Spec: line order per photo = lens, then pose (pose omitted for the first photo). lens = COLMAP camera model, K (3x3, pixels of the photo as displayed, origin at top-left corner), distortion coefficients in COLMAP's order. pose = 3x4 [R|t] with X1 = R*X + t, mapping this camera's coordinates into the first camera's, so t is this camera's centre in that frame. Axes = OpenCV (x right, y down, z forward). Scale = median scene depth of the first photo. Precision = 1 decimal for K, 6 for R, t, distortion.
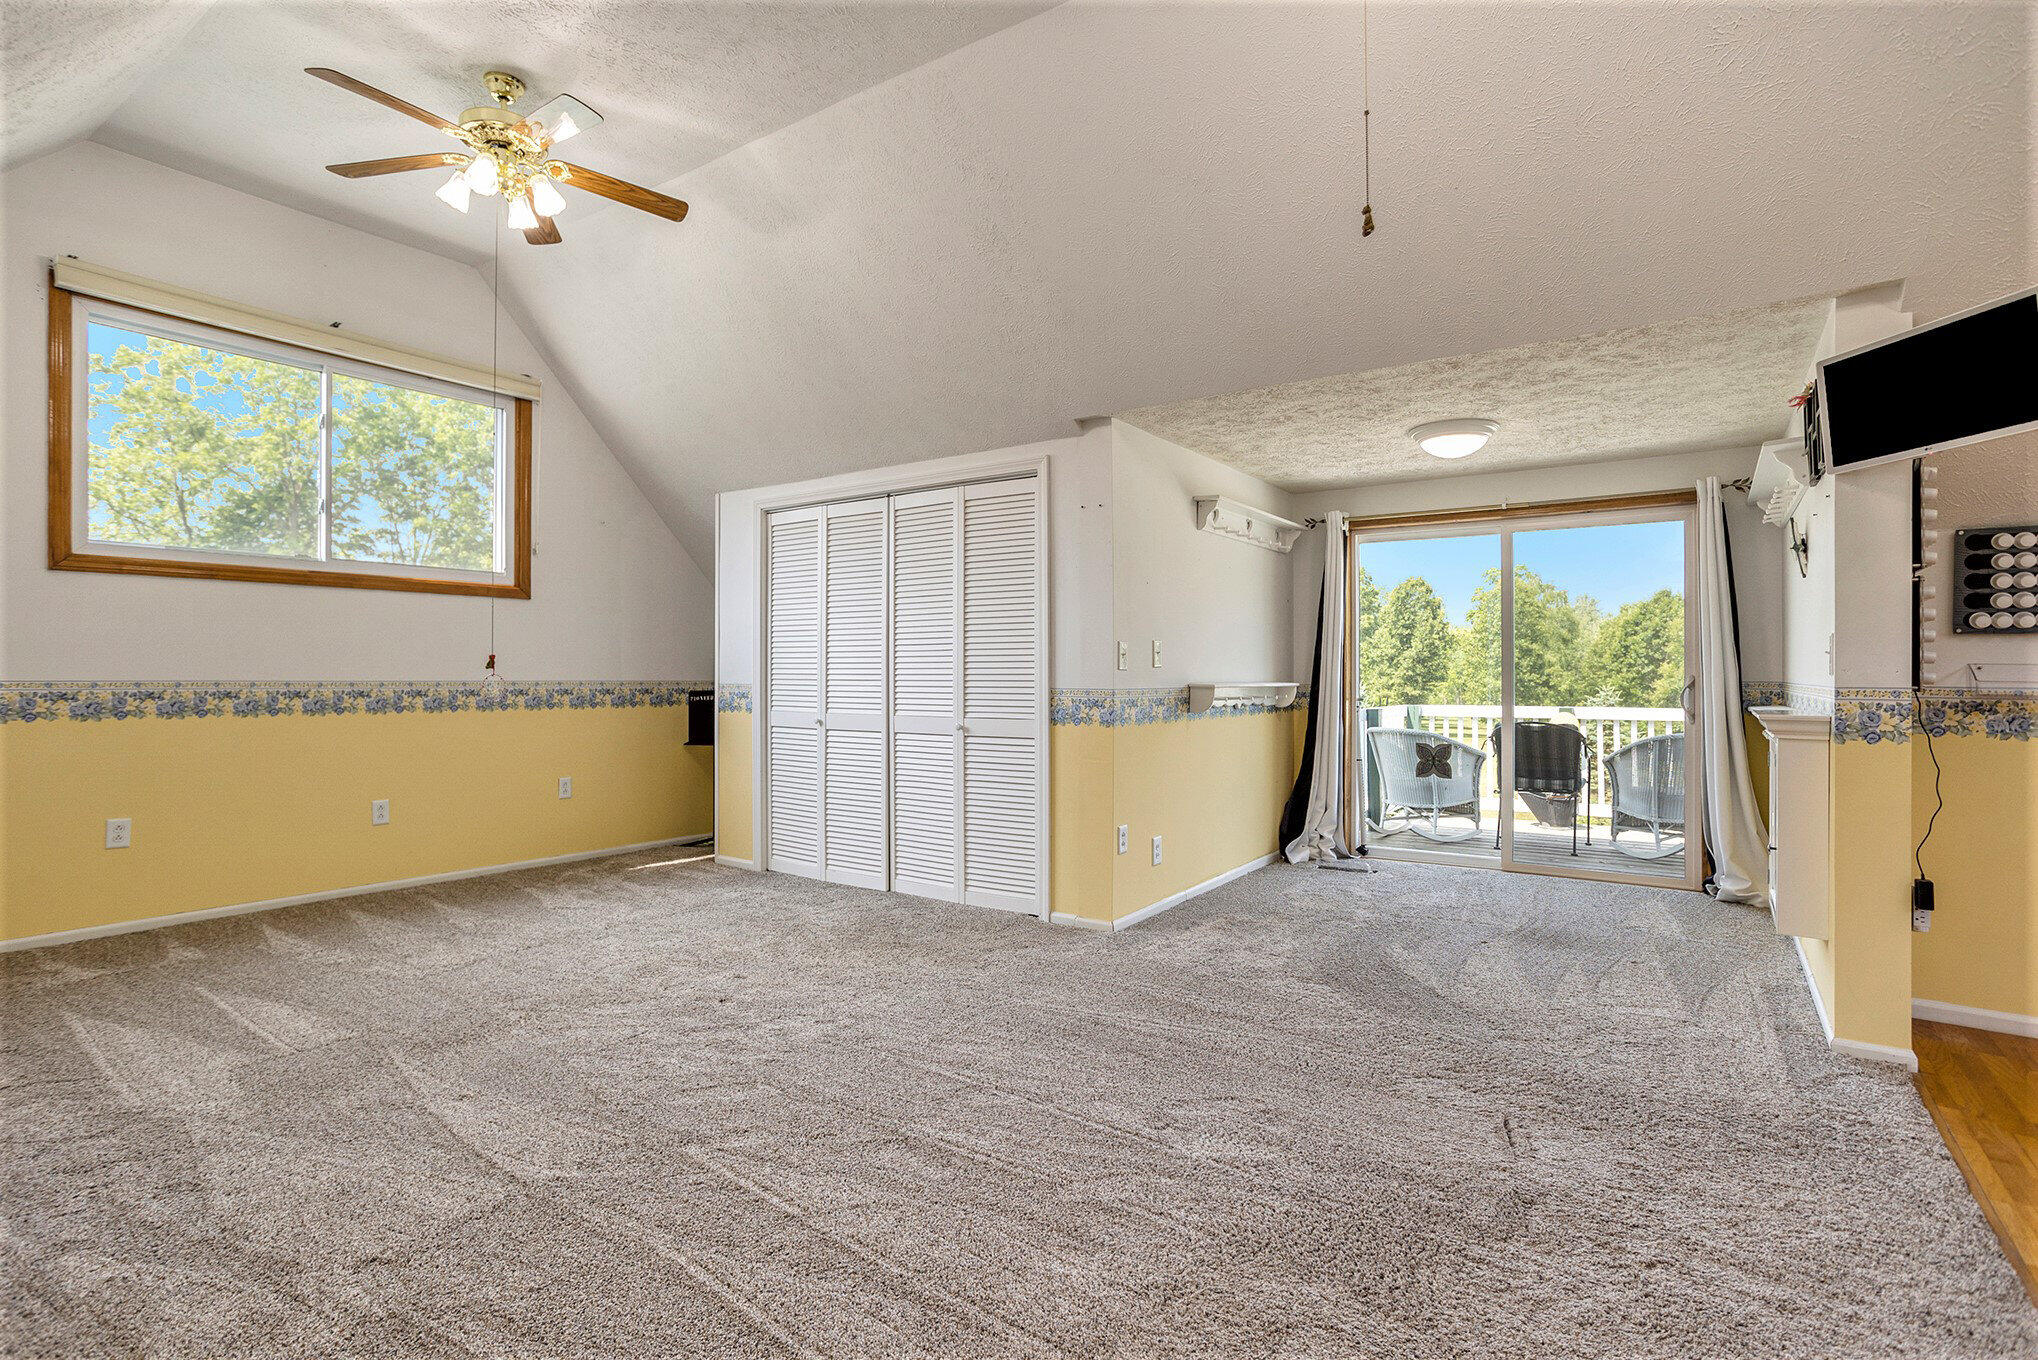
lens RADIAL K [[993.3, 0, 1010.1], [0, 993.3, 668.6], [0, 0, 1]] dist [-0.008209, 0.003198]
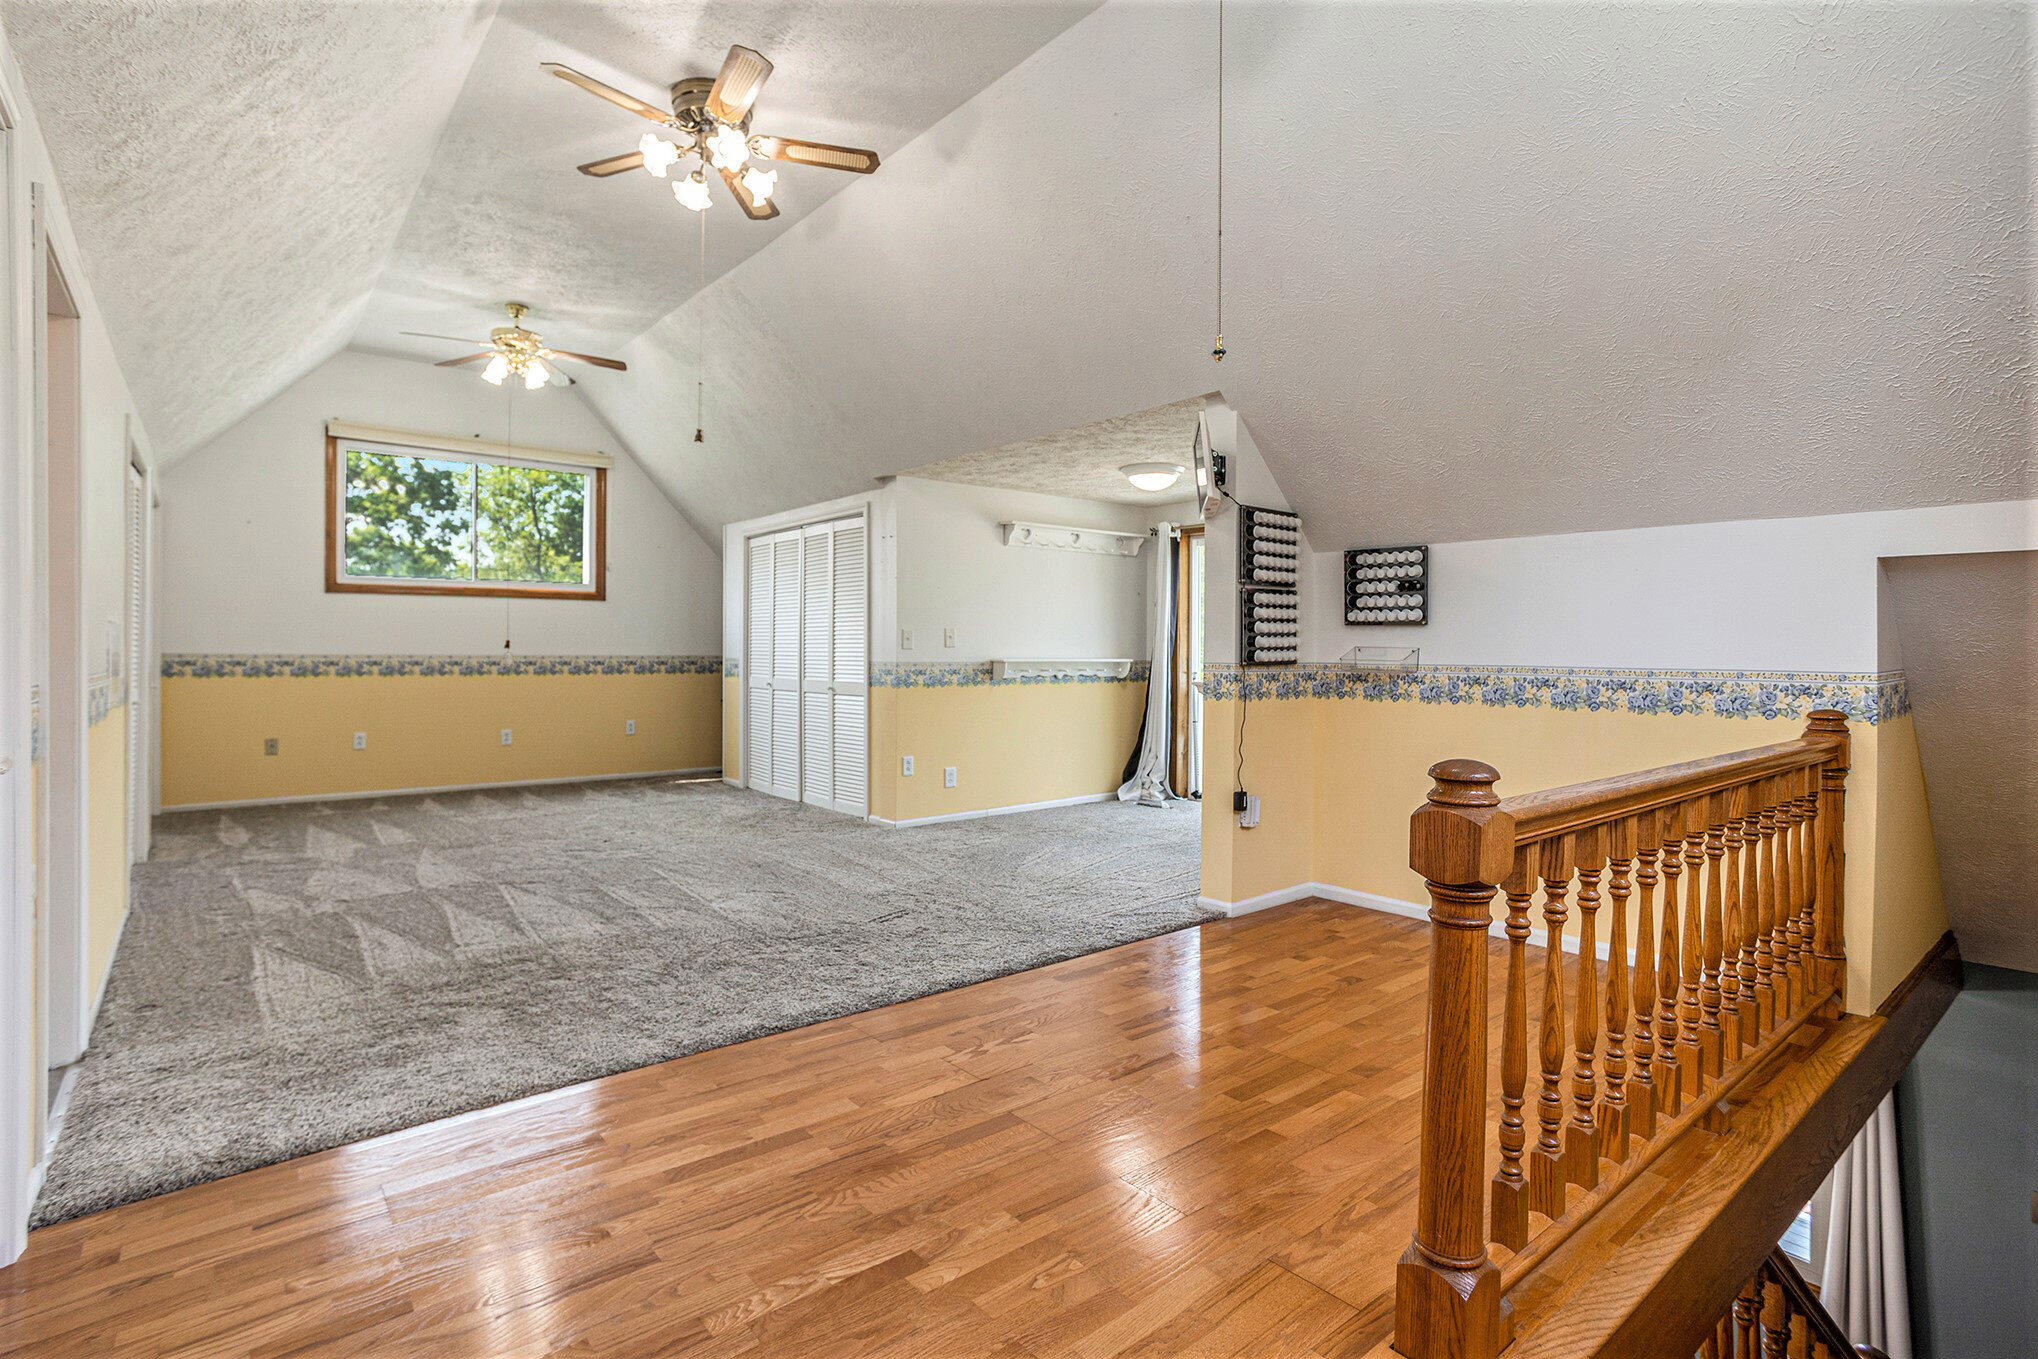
lens RADIAL K [[993.3, 0, 997.3], [0, 993.3, 649.3], [0, 0, 1]] dist [-0.008209, 0.003198]
pose [[0.959691, 0.001944, -0.281052, 0.582838], [-0.000444, 0.999985, 0.005401, -0.005873], [0.281058, -0.005059, 0.959677, -0.317956]]
